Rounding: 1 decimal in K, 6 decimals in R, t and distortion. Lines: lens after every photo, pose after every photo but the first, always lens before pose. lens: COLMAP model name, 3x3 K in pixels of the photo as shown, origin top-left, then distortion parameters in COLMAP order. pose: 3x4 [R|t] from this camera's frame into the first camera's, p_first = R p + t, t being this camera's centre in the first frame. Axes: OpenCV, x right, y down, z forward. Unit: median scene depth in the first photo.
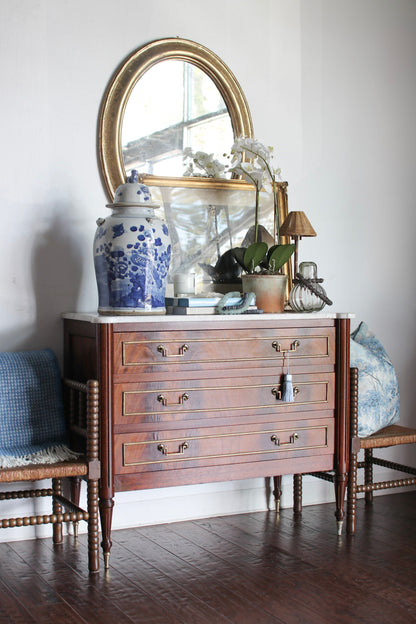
lens RADIAL K [[936.8, 0, 195.7], [0, 936.8, 327.0], [0, 0, 1]] dist [-0.164598, 0.079379]
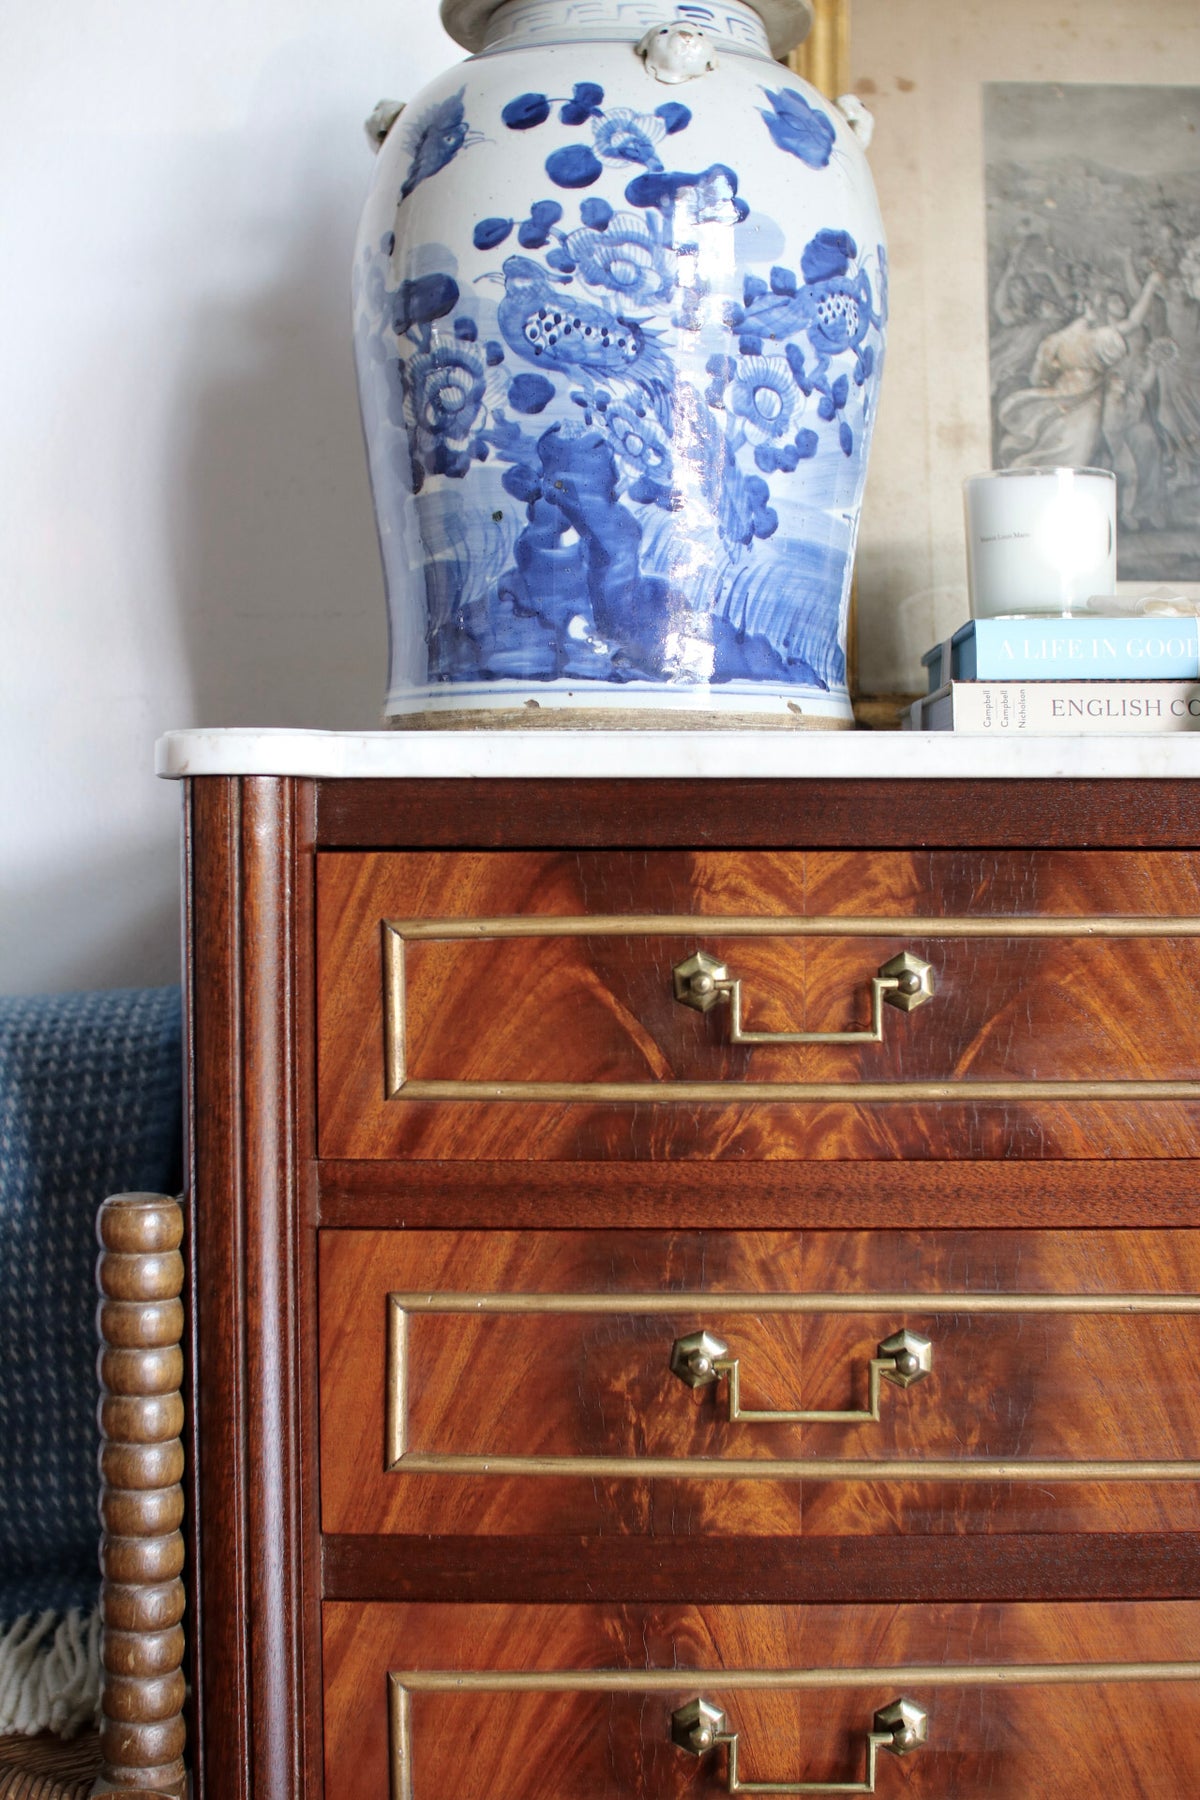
lens RADIAL K [[2522.5, 0, 600.0], [0, 2522.5, 900.0], [0, 0, 1]] dist [-0.184044, 0.262571]
pose [[0.894079, 0.003160, -0.447899, 0.101419], [-0.020856, 0.999184, -0.034583, 0.022654], [0.447424, 0.040262, 0.893415, 0.634253]]
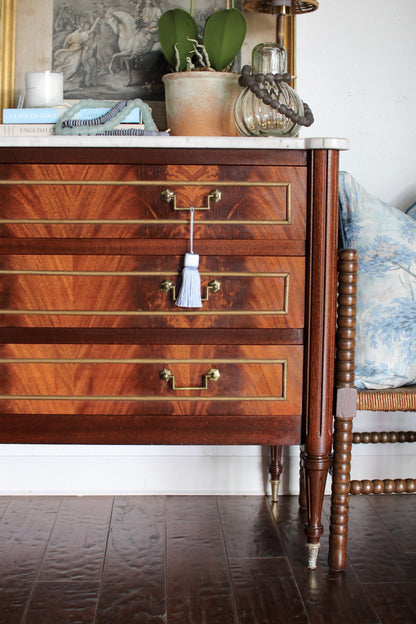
lens RADIAL K [[883.7, 0, 208.0], [0, 883.7, 312.0], [0, 0, 1]] dist [-0.186423, 0.294901]
pose [[0.915787, 0.057472, -0.397531, 0.302115], [-0.030356, 0.996783, 0.074175, 0.045920], [0.400516, -0.055861, 0.914586, 0.553558]]
